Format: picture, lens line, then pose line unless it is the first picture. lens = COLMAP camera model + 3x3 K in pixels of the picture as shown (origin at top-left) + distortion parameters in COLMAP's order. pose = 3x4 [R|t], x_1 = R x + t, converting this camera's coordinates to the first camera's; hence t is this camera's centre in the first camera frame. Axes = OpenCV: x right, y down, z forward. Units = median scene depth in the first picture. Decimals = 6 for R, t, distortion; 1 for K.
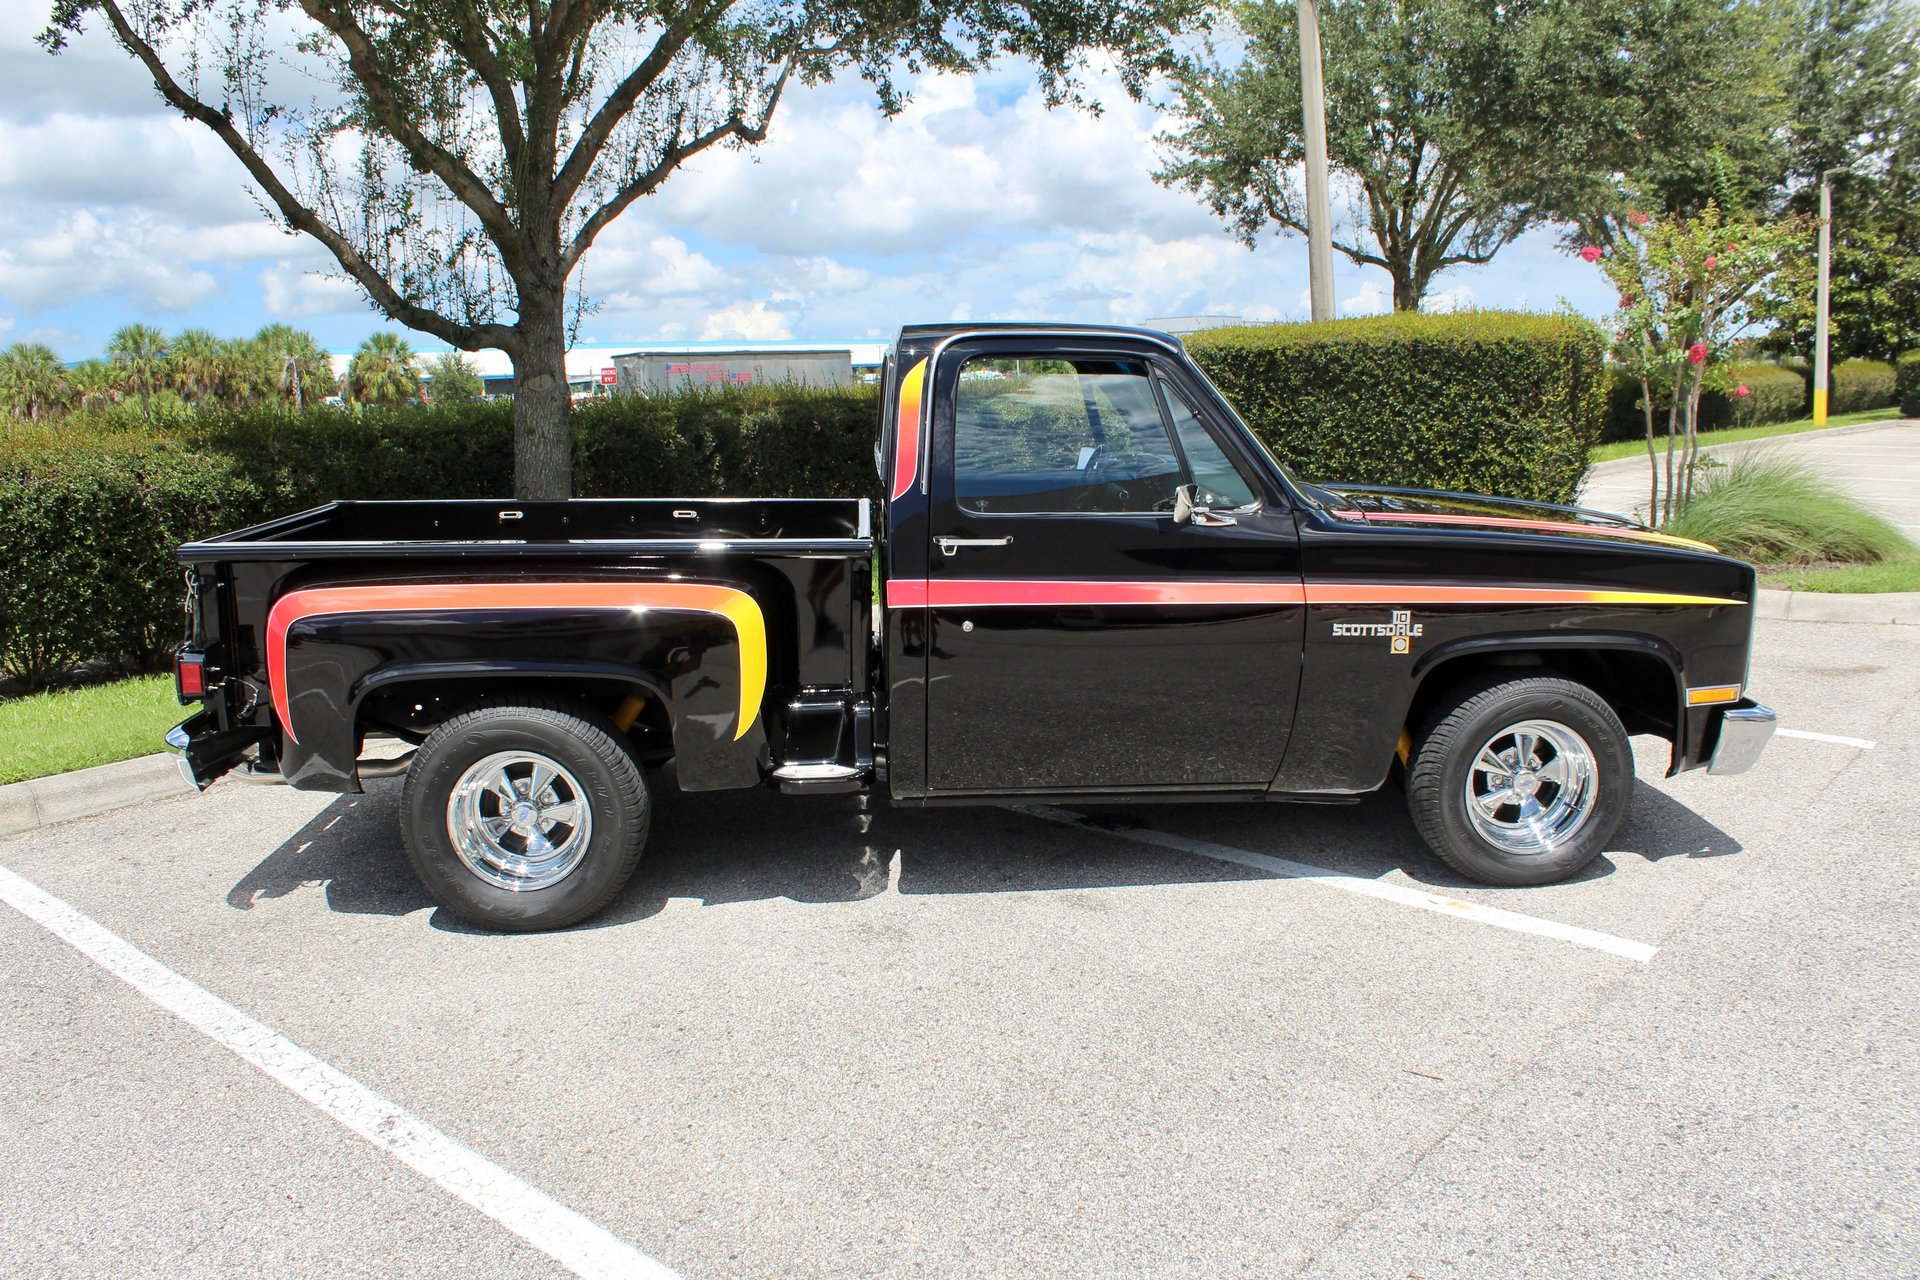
lens RADIAL K [[1610.7, 0, 964.0], [0, 1610.7, 640.0], [0, 0, 1]] dist [-0.166882, 0.147968]
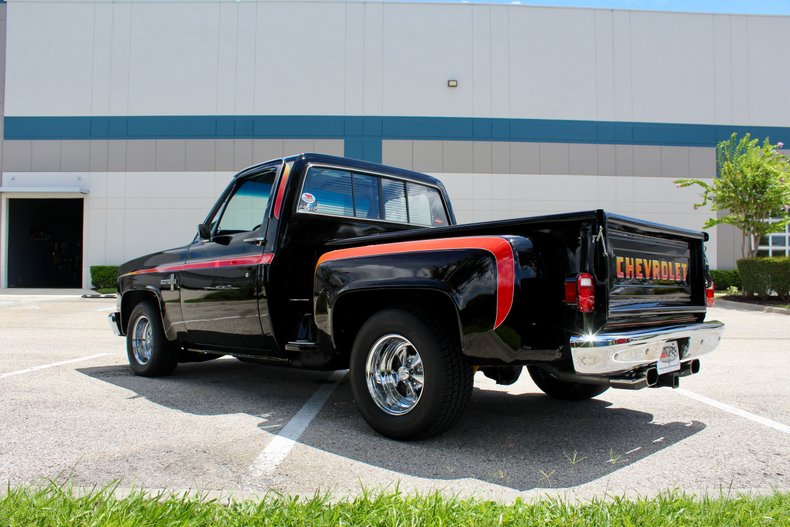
lens RADIAL K [[662.7, 0, 395.2], [0, 662.7, 266.8], [0, 0, 1]] dist [-0.166882, 0.147968]
pose [[-0.667216, 0.040893, 0.743741, -0.359390], [0.137065, 0.988182, 0.068629, -0.055132], [-0.732145, 0.147731, -0.664936, 0.786053]]
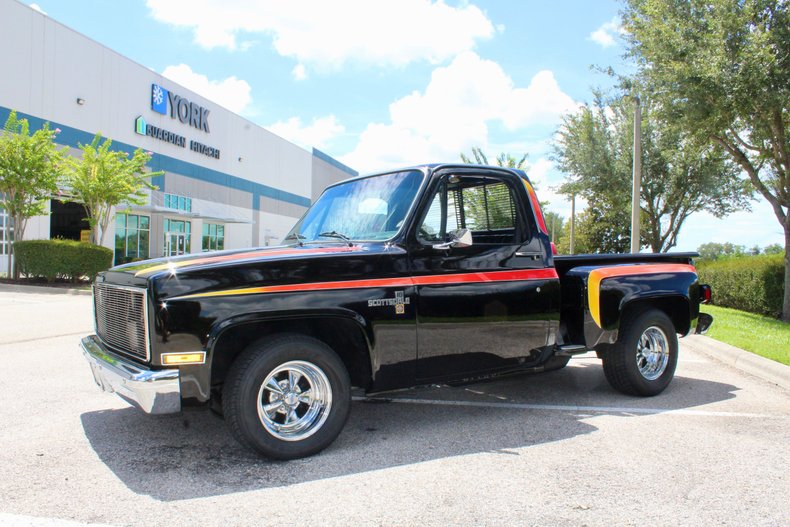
lens RADIAL K [[662.7, 0, 393.5], [0, 662.7, 279.2], [0, 0, 1]] dist [-0.166882, 0.147968]
pose [[-0.872273, 0.033388, -0.487877, 0.252778], [-0.066619, 0.980252, 0.186192, -0.107686], [0.484459, 0.194912, -0.852824, 0.878585]]
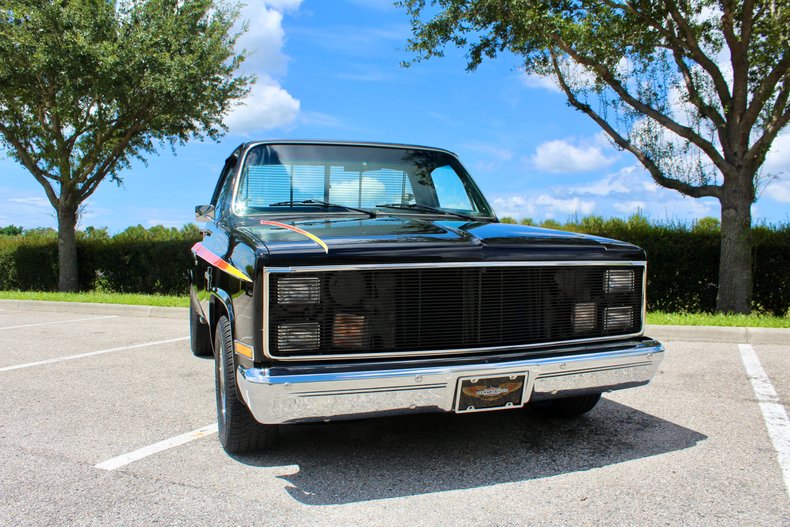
lens RADIAL K [[662.7, 0, 393.3], [0, 662.7, 266.3], [0, 0, 1]] dist [-0.166882, 0.147968]
pose [[0.278613, 0.051906, -0.959000, 0.447968], [-0.172342, 0.985032, 0.003246, -0.024877], [0.944814, 0.164371, 0.283389, 0.409826]]
